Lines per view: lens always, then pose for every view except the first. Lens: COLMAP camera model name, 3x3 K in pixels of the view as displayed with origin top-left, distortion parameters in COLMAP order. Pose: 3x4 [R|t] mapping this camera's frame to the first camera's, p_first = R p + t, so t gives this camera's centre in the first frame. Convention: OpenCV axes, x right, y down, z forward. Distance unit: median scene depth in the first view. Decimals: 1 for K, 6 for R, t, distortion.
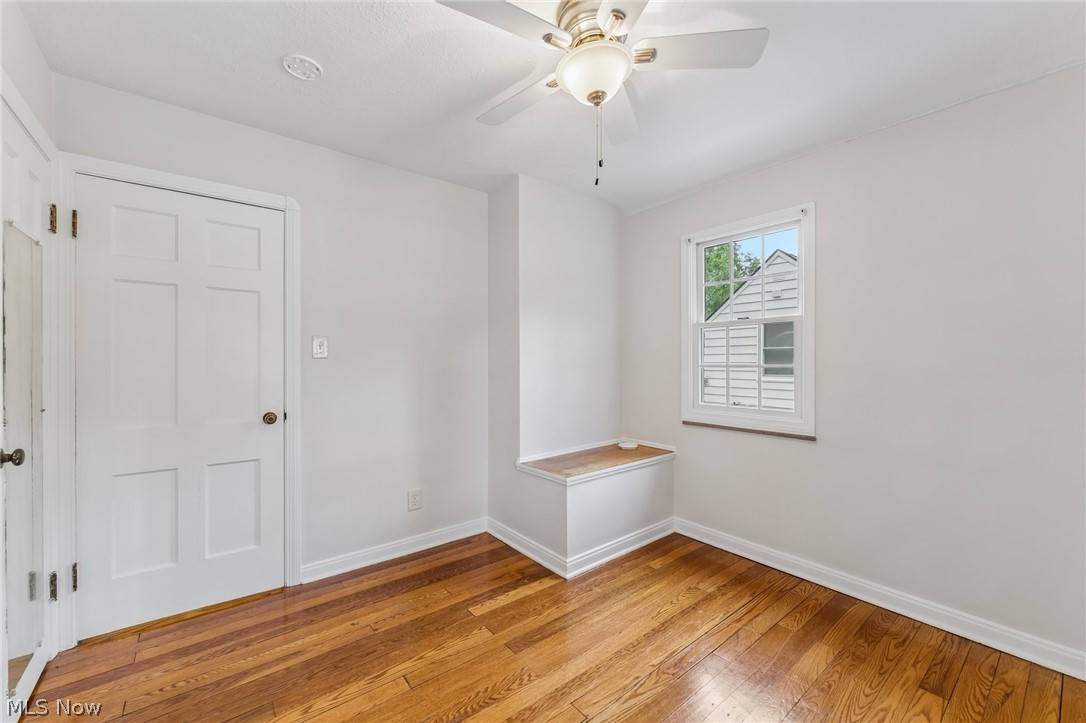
lens RADIAL K [[445.3, 0, 543.0], [0, 445.3, 361.5], [0, 0, 1]] dist [-0.000239, -0.000082]
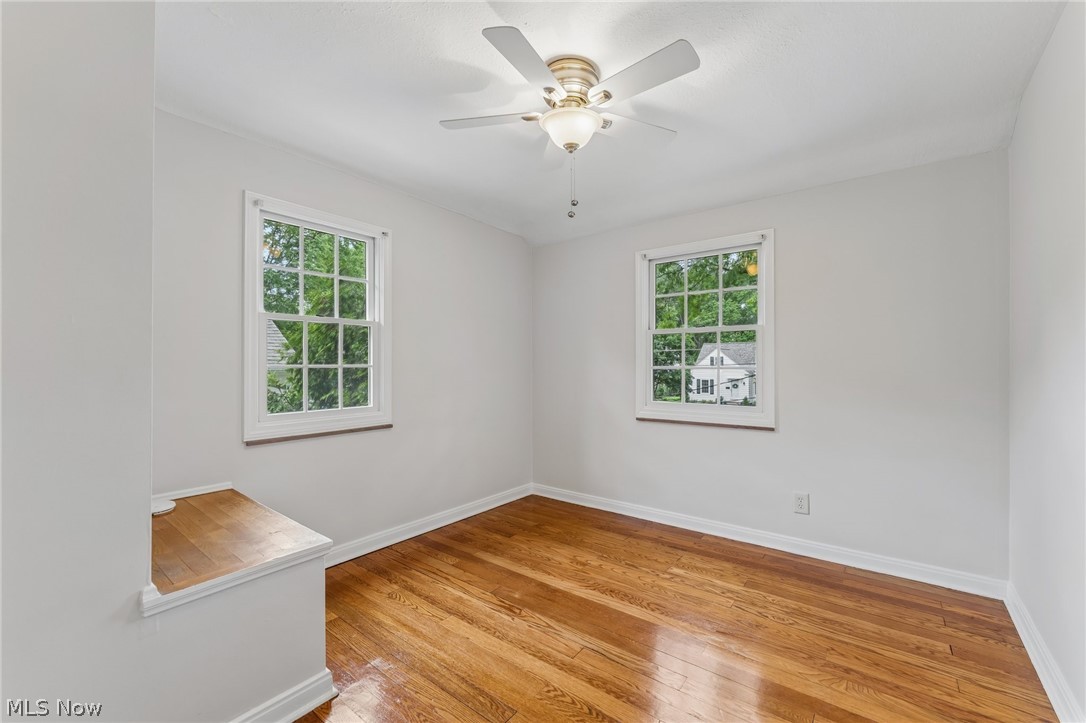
lens RADIAL K [[435.8, 0, 573.1], [0, 435.8, 362.4], [0, 0, 1]] dist [0.000140, 0.000034]
pose [[-0.267954, -0.000630, 0.963431, -0.736786], [0.005439, 0.999983, 0.002167, 0.003929], [-0.963416, 0.005821, -0.267946, 0.940363]]
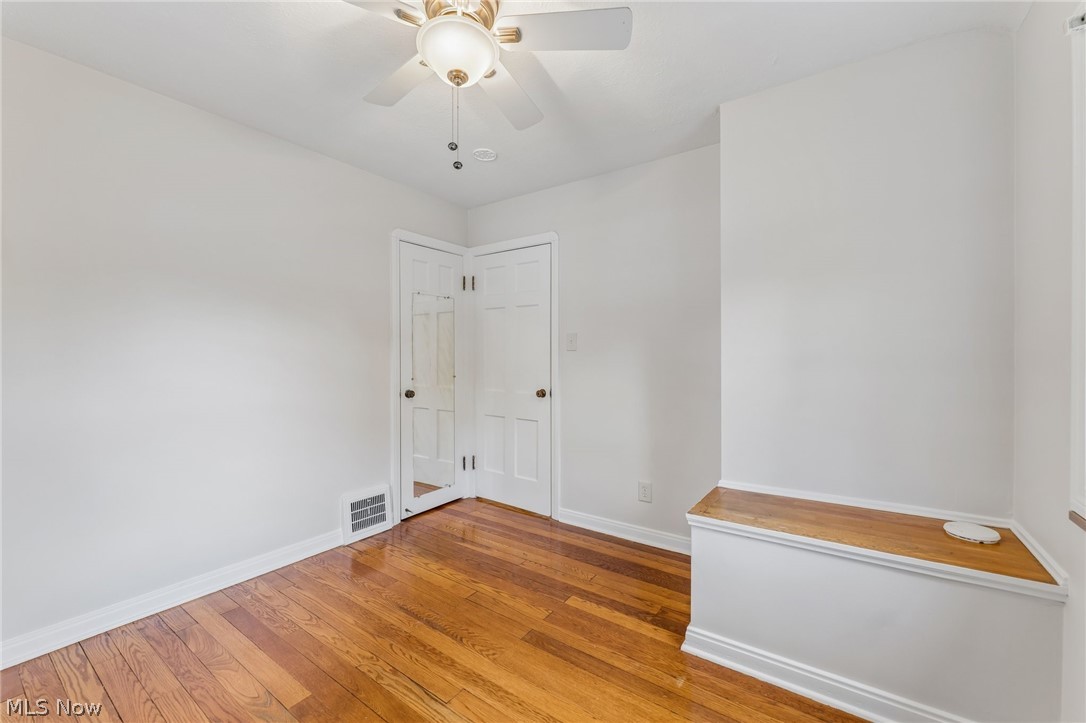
lens RADIAL K [[445.3, 0, 543.0], [0, 445.3, 361.5], [0, 0, 1]] dist [-0.000239, -0.000082]
pose [[0.260060, 0.015464, -0.965469, 0.782219], [-0.004351, 0.999880, 0.014843, 0.004958], [0.965583, 0.000340, 0.260096, 0.661789]]
